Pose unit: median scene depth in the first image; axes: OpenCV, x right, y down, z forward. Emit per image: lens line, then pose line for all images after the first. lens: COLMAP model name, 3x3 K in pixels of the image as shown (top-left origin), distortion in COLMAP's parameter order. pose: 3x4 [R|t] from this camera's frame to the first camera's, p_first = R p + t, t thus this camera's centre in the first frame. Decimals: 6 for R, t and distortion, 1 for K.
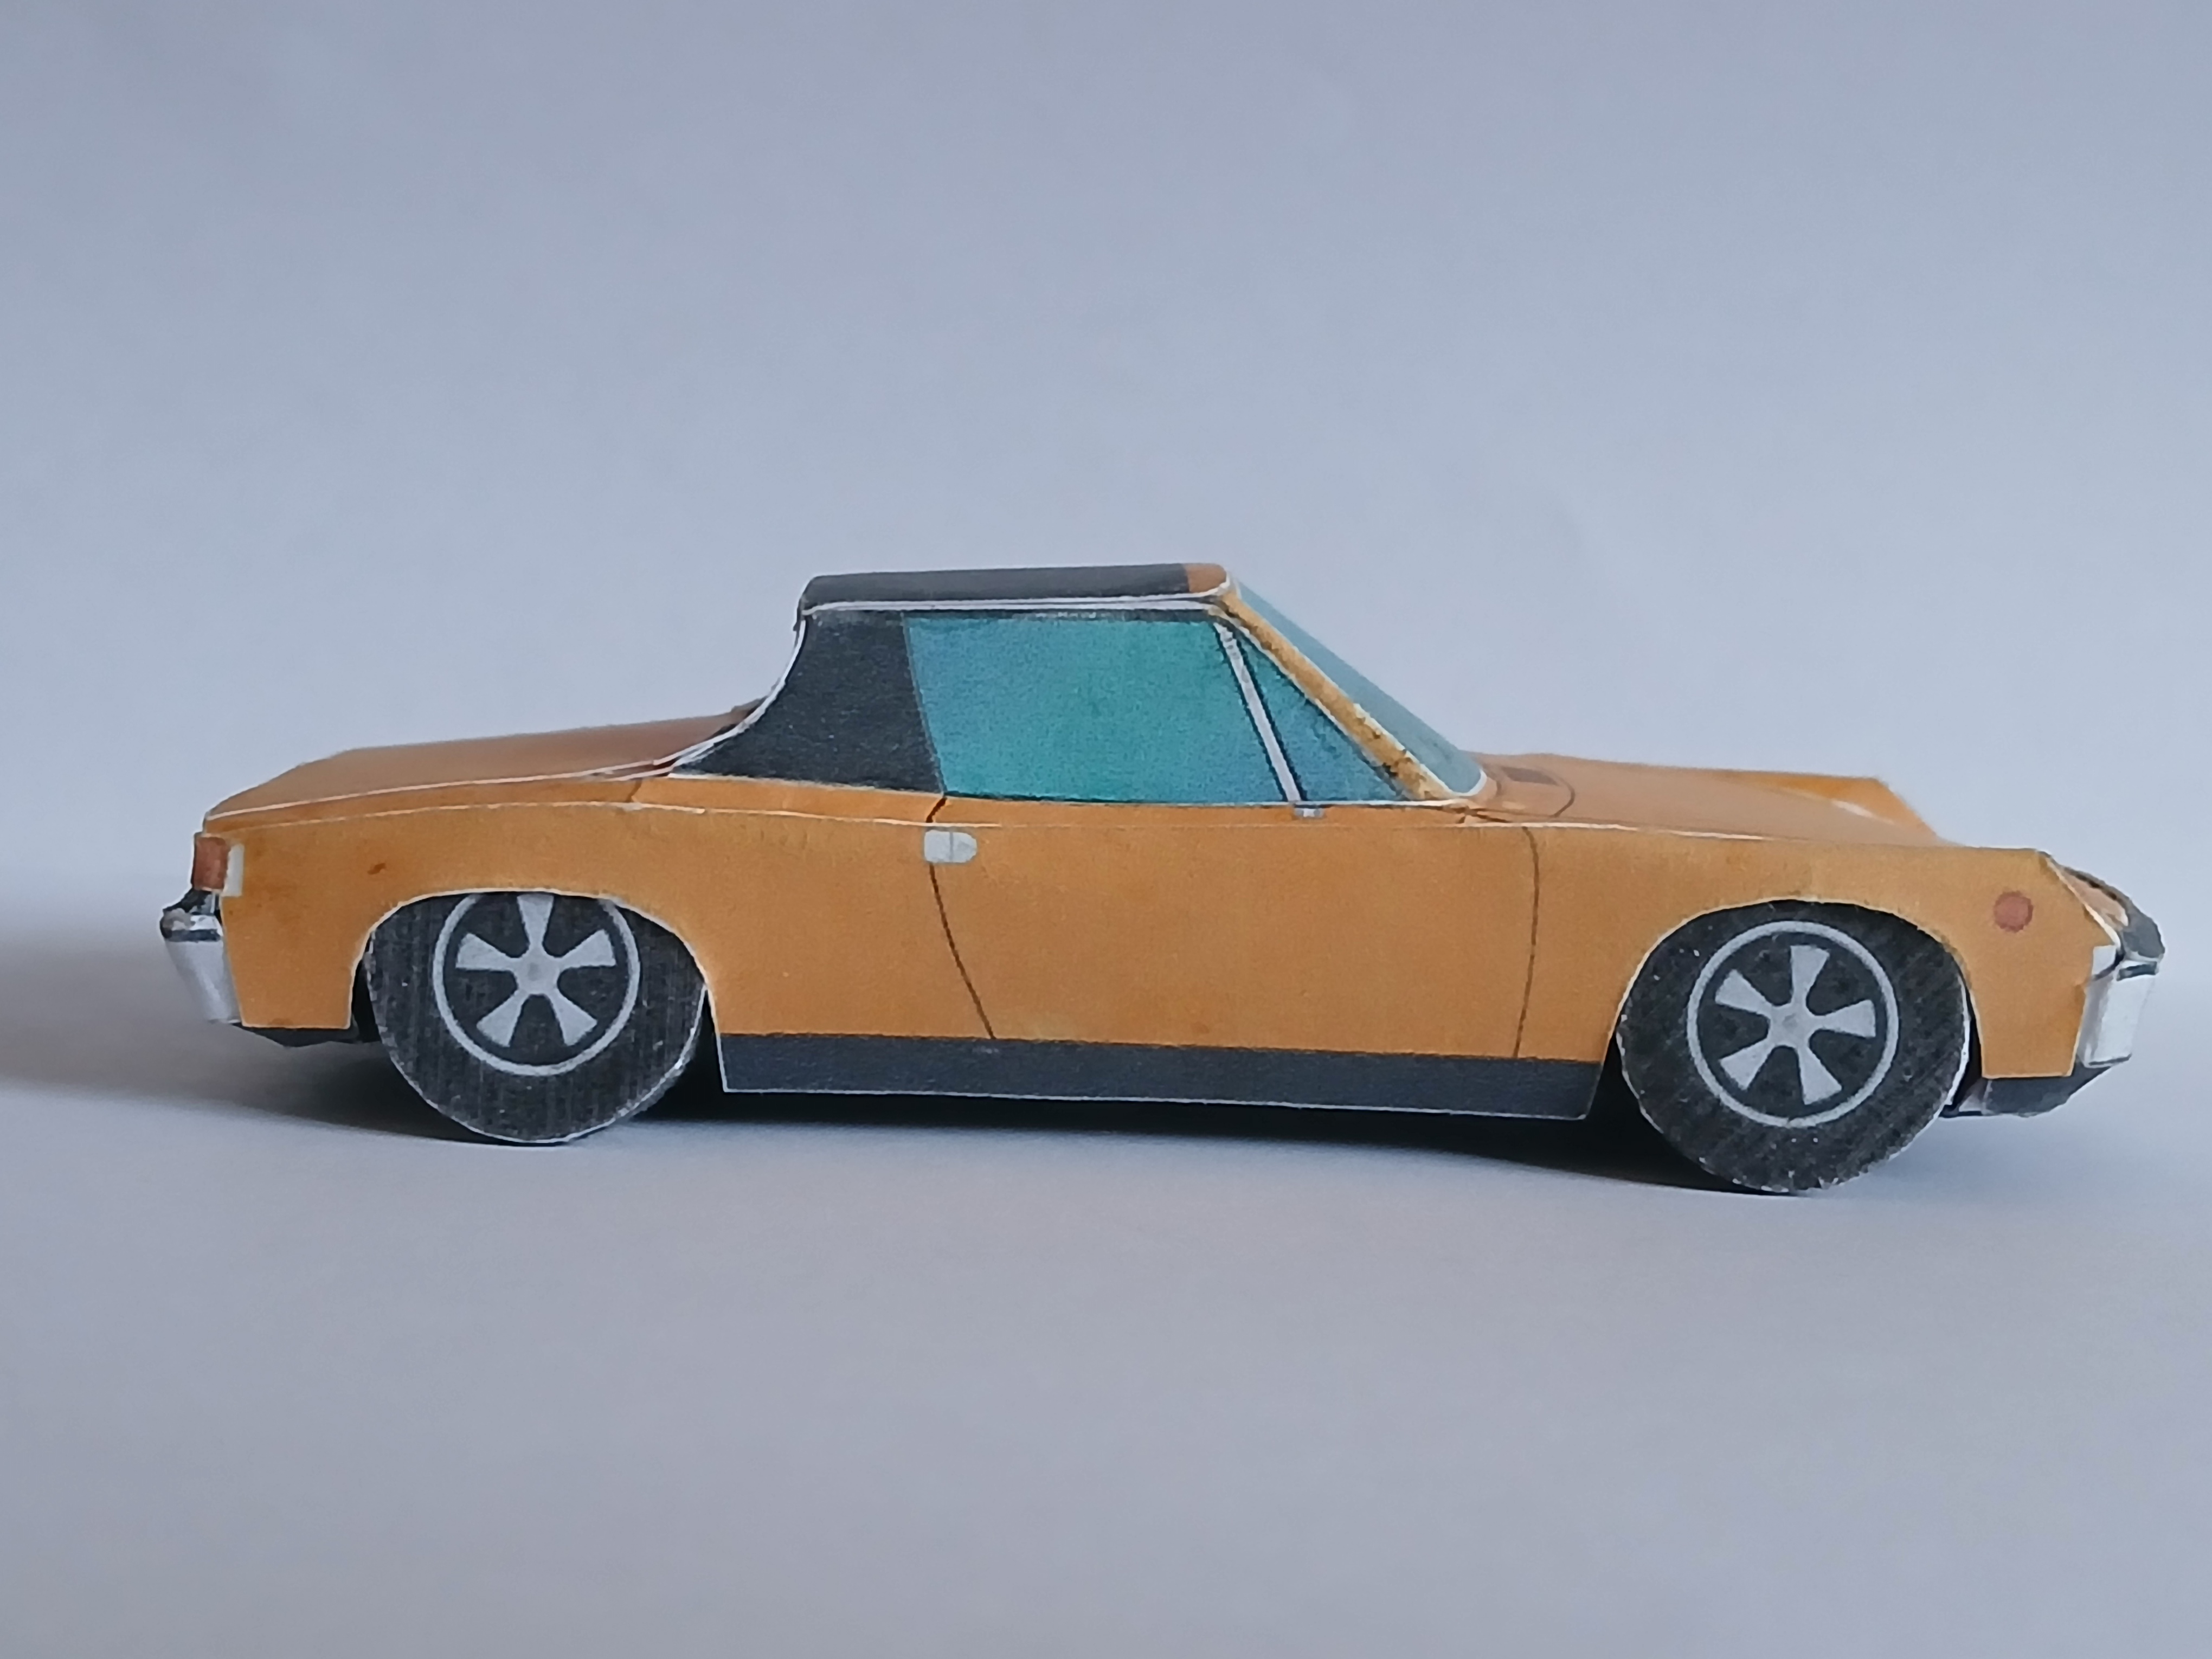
lens RADIAL K [[3456.8, 0, 1106.0], [0, 3456.8, 829.5], [0, 0, 1]] dist [0.116986, -0.127177]
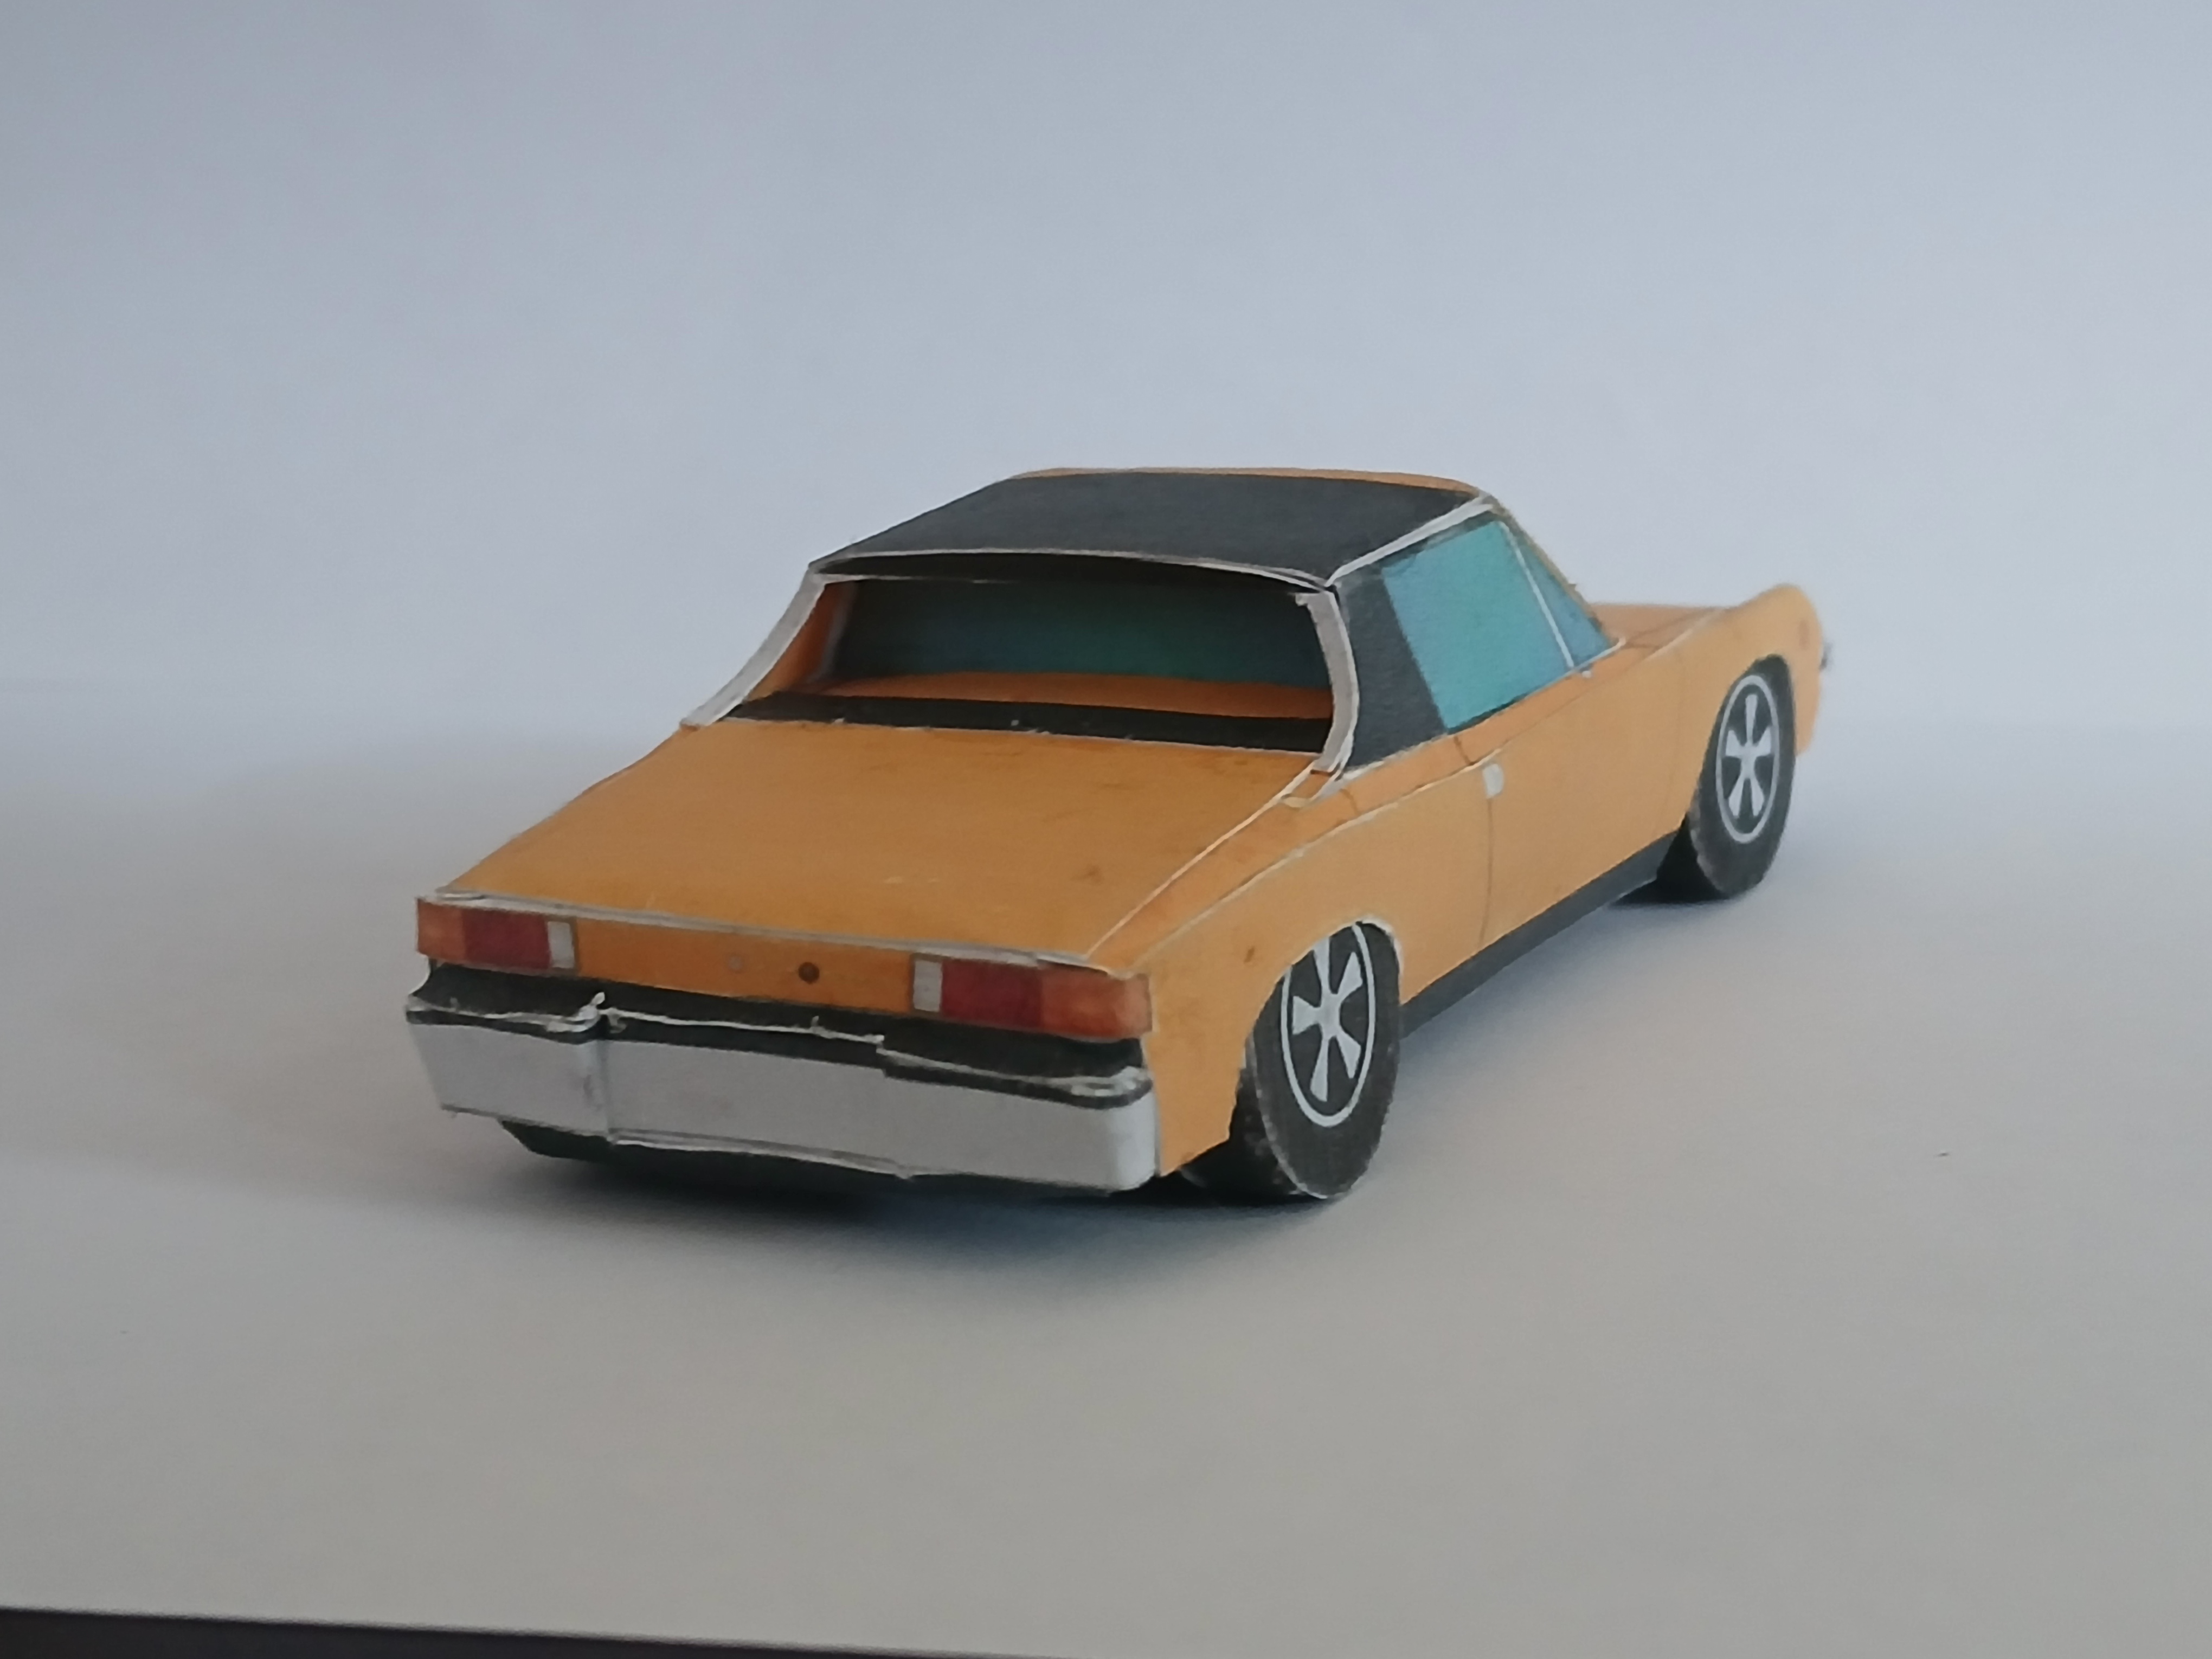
lens RADIAL K [[3456.8, 0, 1106.0], [0, 3456.8, 829.5], [0, 0, 1]] dist [0.116986, -0.127177]
pose [[0.451293, -0.246695, 0.857599, -0.975594], [0.155110, 0.968086, 0.196854, -0.199222], [-0.878792, 0.044183, 0.475155, 0.609112]]
